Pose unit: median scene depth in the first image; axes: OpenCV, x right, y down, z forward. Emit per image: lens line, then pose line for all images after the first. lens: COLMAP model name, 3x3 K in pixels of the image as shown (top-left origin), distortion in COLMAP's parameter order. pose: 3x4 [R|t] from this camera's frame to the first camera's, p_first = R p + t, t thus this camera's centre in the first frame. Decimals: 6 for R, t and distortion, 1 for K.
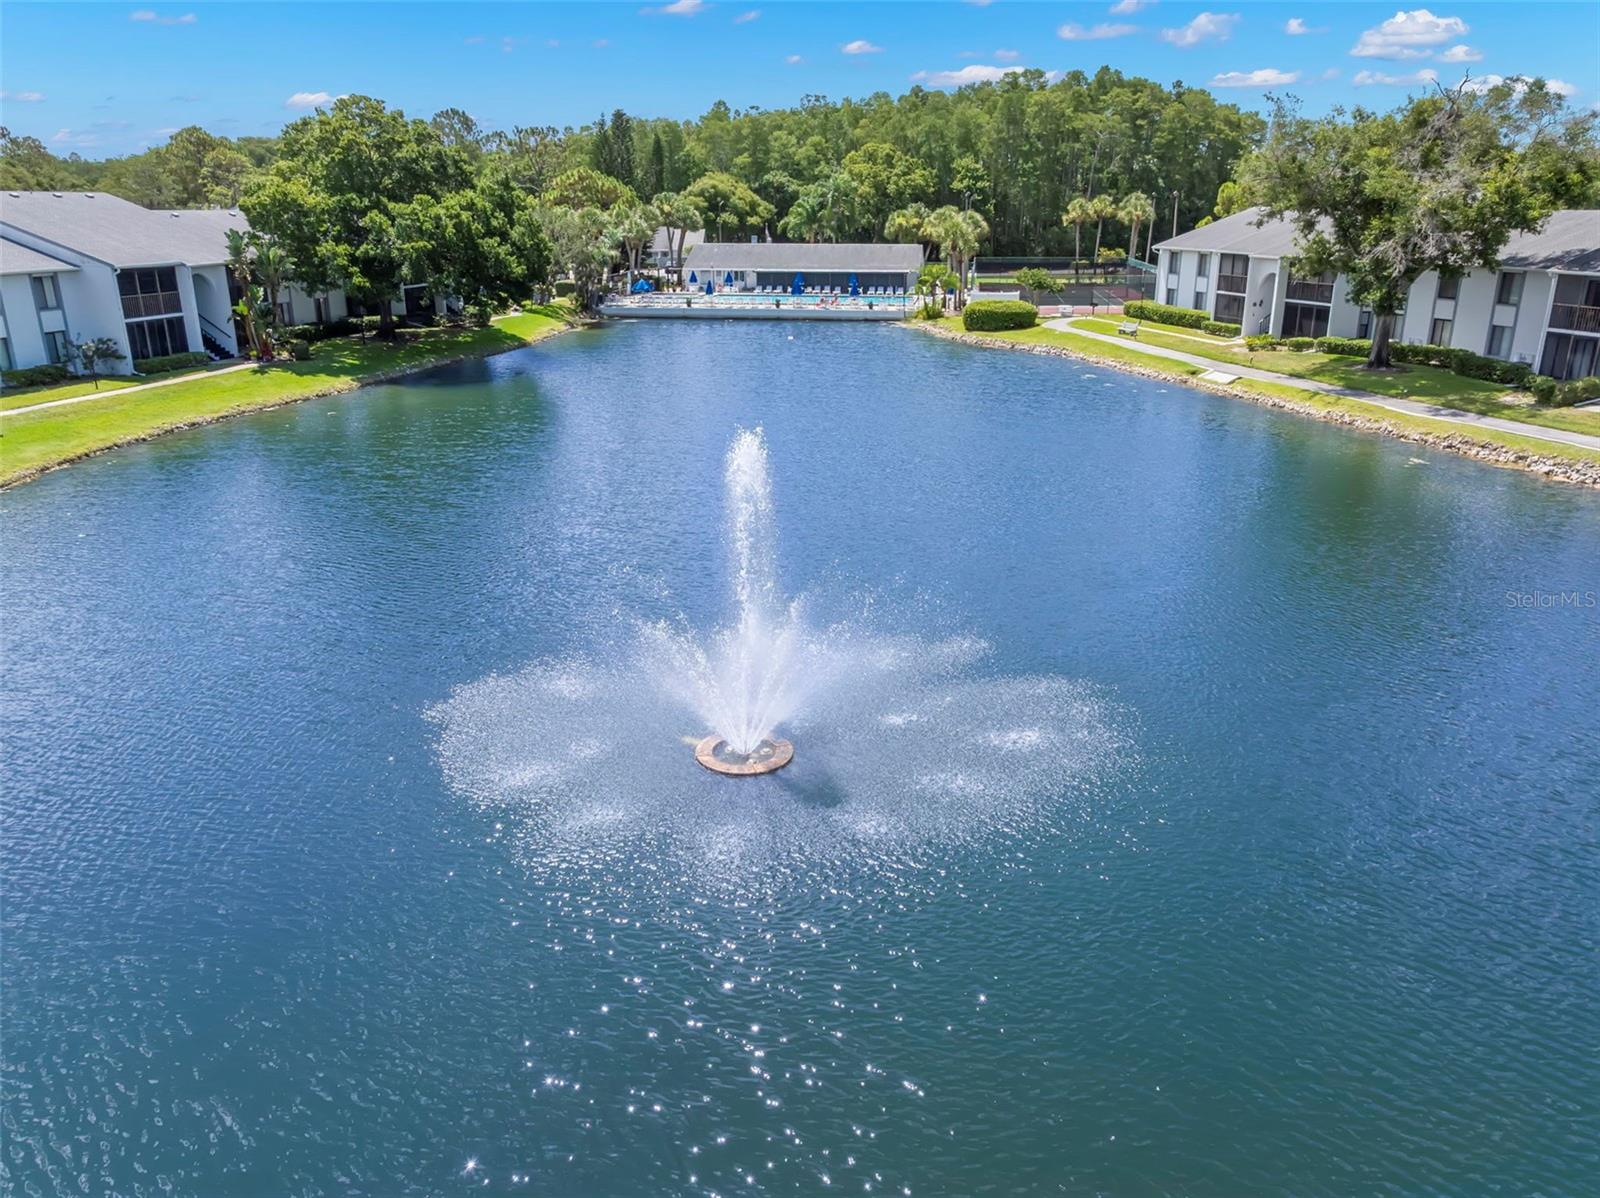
lens RADIAL K [[1120.6, 0, 800.0], [0, 1120.6, 599.0], [0, 0, 1]] dist [-0.001499, -0.000628]
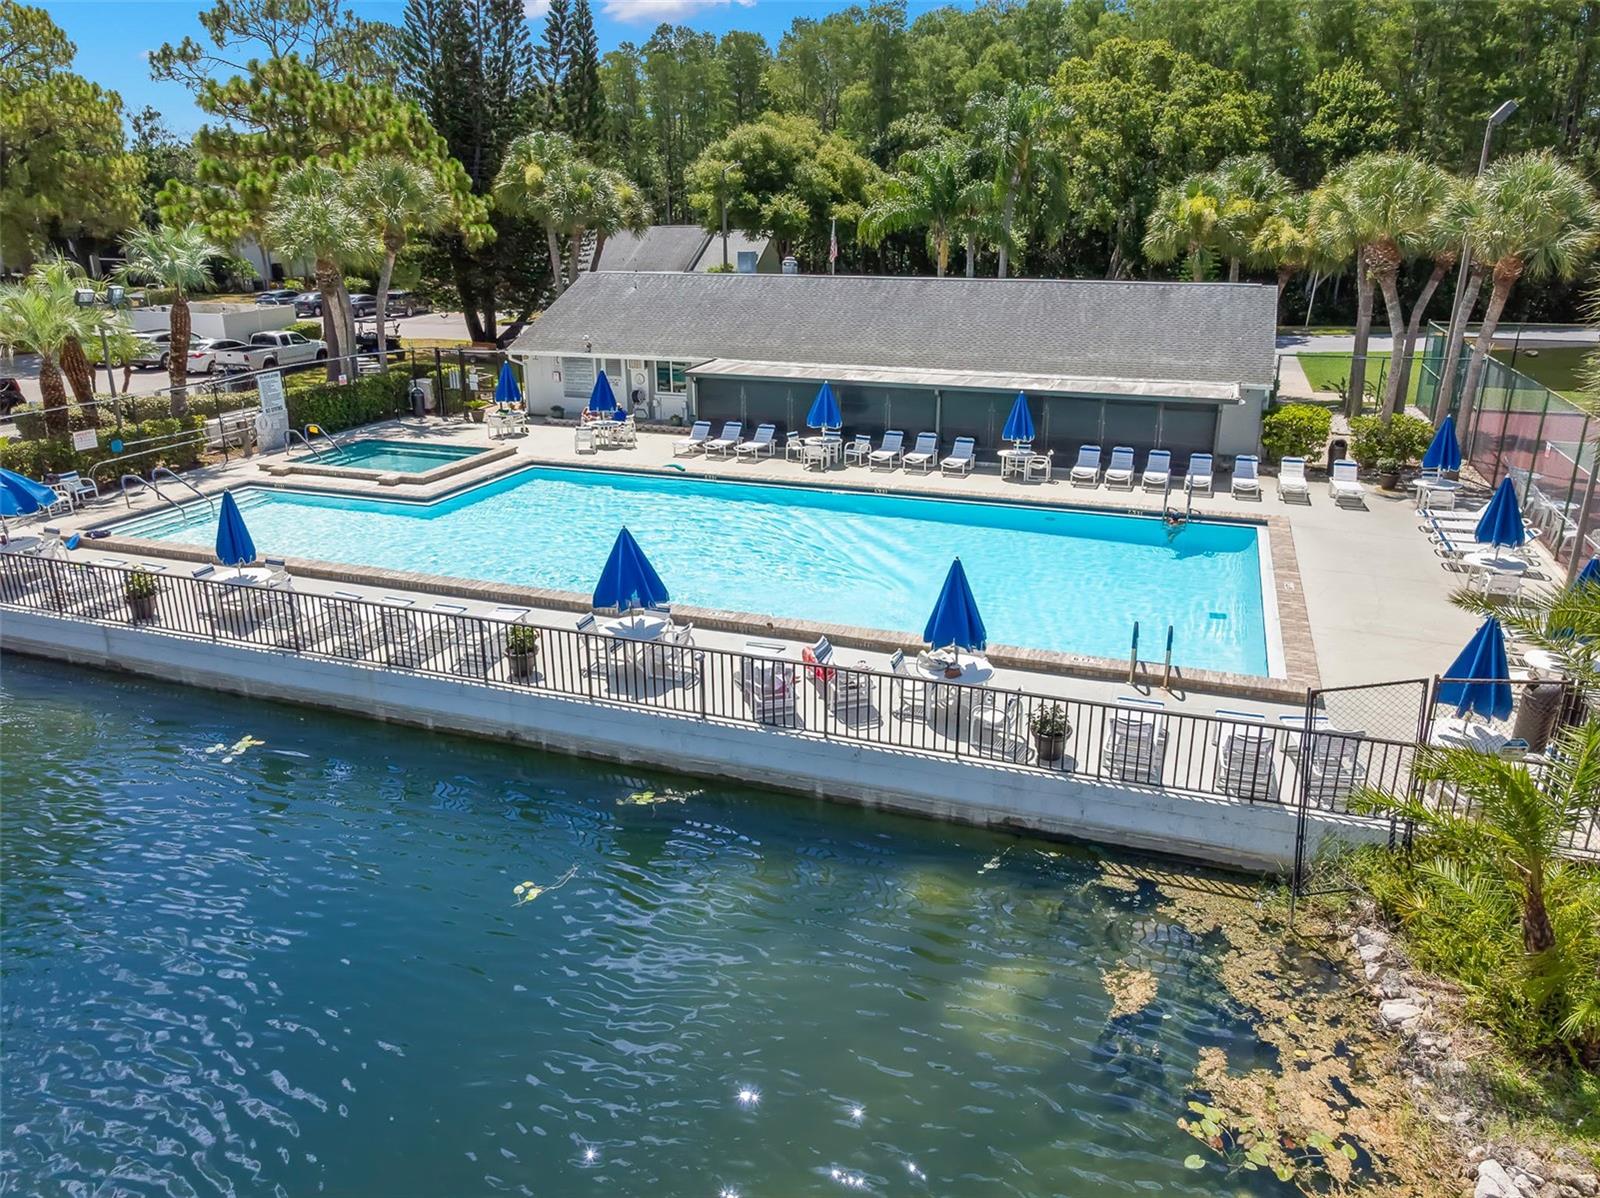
lens RADIAL K [[1120.6, 0, 800.0], [0, 1120.6, 599.0], [0, 0, 1]] dist [-0.001499, -0.000628]
pose [[0.980428, 0.064387, -0.186050, 0.036975], [-0.064474, 0.997904, 0.005590, -0.183231], [0.186020, 0.006515, 0.982524, 0.553724]]
